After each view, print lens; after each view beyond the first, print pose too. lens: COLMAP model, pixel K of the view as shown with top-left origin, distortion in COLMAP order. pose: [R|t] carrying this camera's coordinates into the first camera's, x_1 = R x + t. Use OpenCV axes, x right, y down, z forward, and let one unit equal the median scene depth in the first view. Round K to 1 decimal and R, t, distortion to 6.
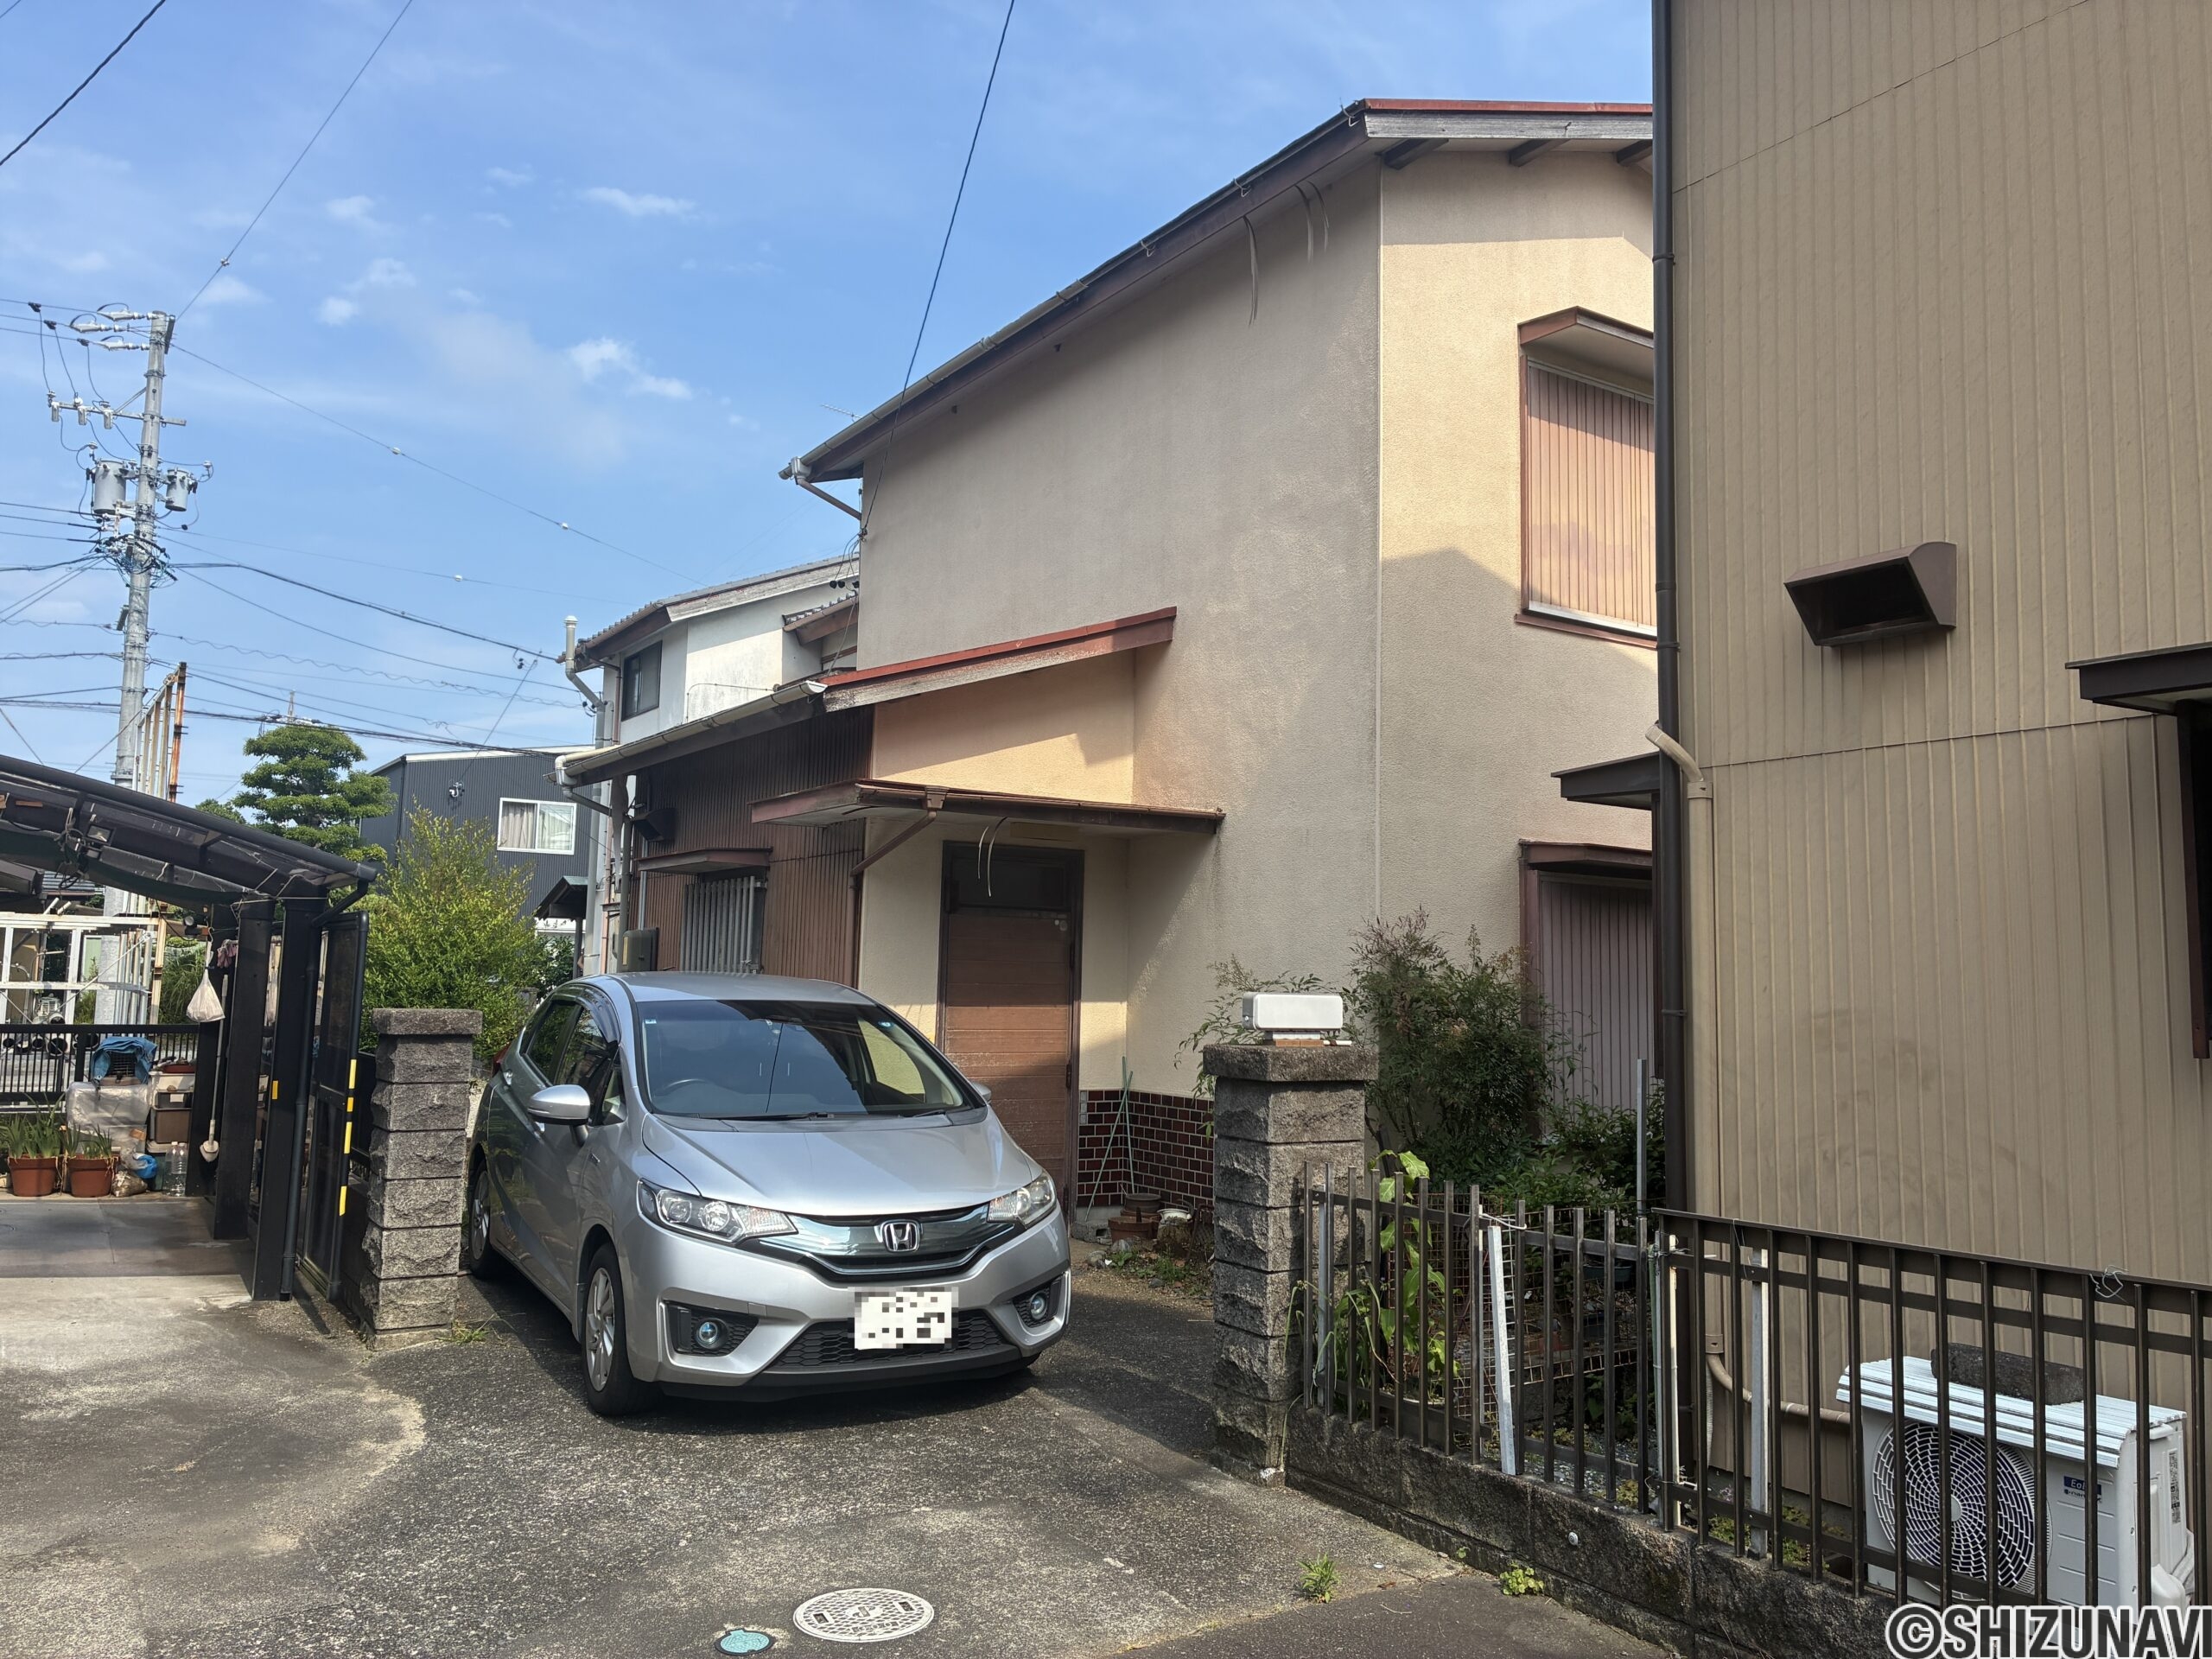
lens RADIAL K [[1683.7, 0, 1102.8], [0, 1683.7, 786.7], [0, 0, 1]] dist [0.090577, -0.106025]
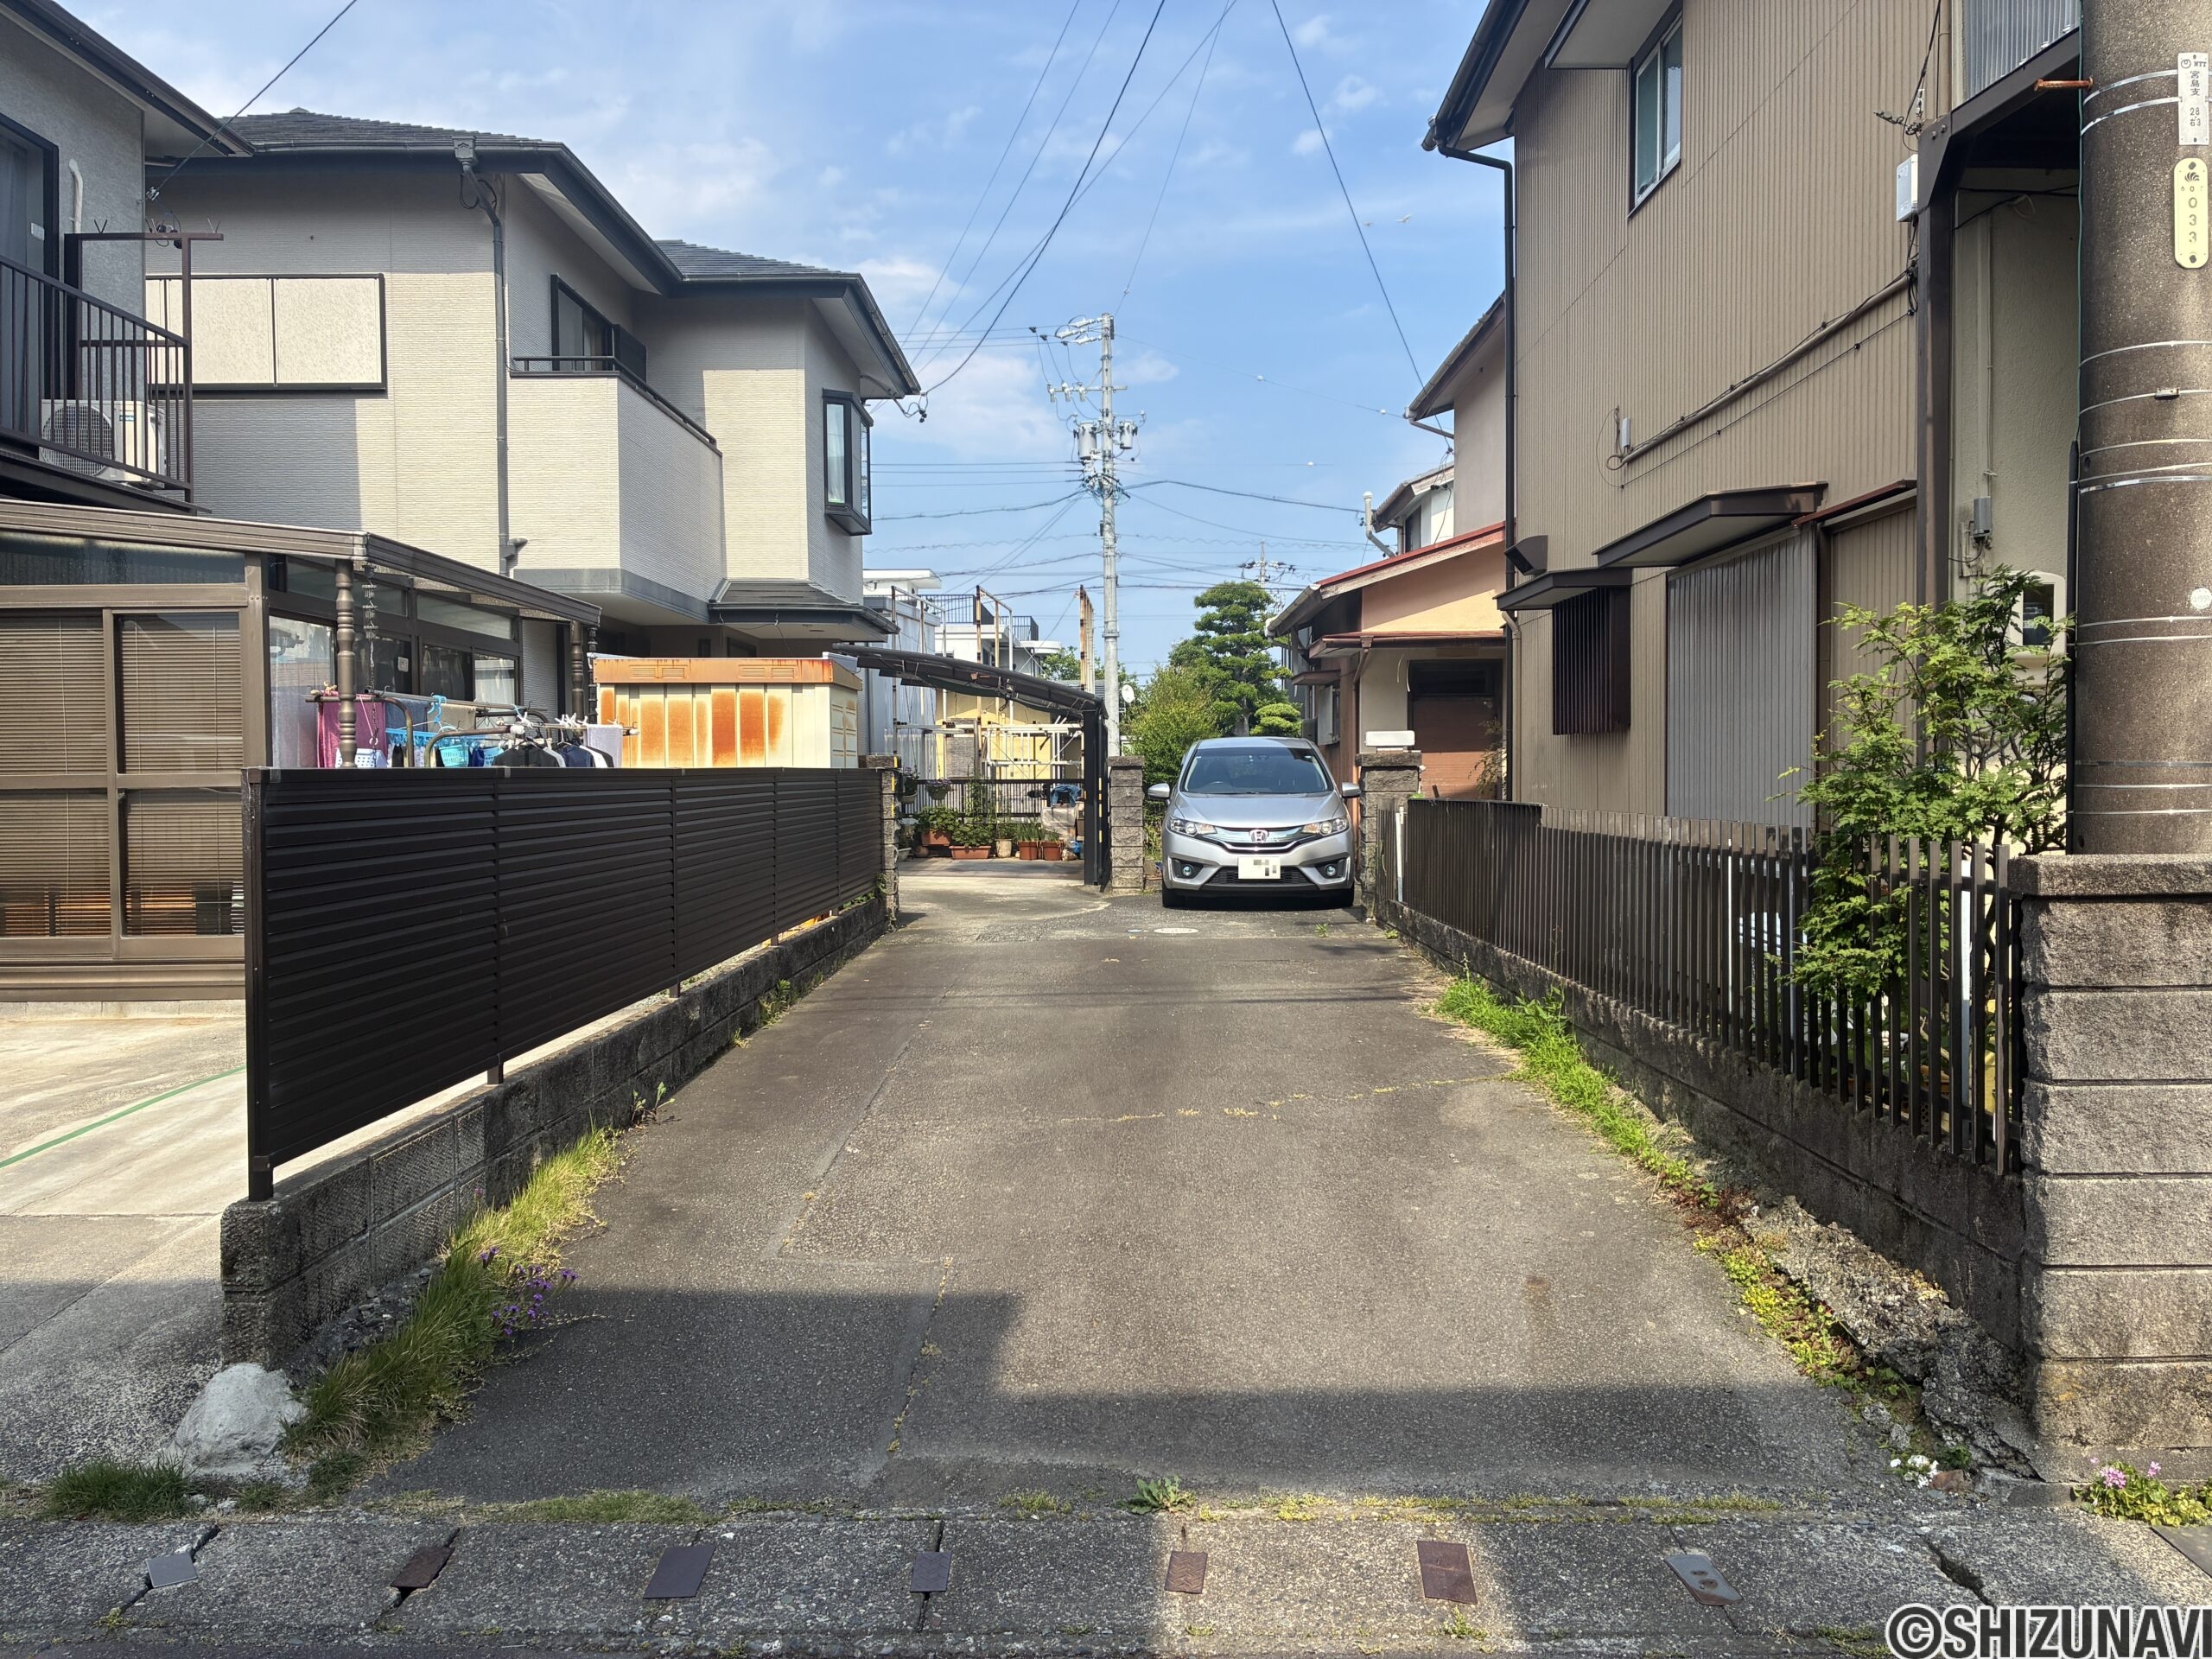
lens RADIAL K [[1683.7, 0, 1102.8], [0, 1683.7, 786.7], [0, 0, 1]] dist [0.090577, -0.106025]
pose [[0.836689, -0.024319, -0.547138, 0.244156], [0.090450, 0.991431, 0.094251, -0.013468], [0.540158, -0.128348, 0.831719, -0.271445]]
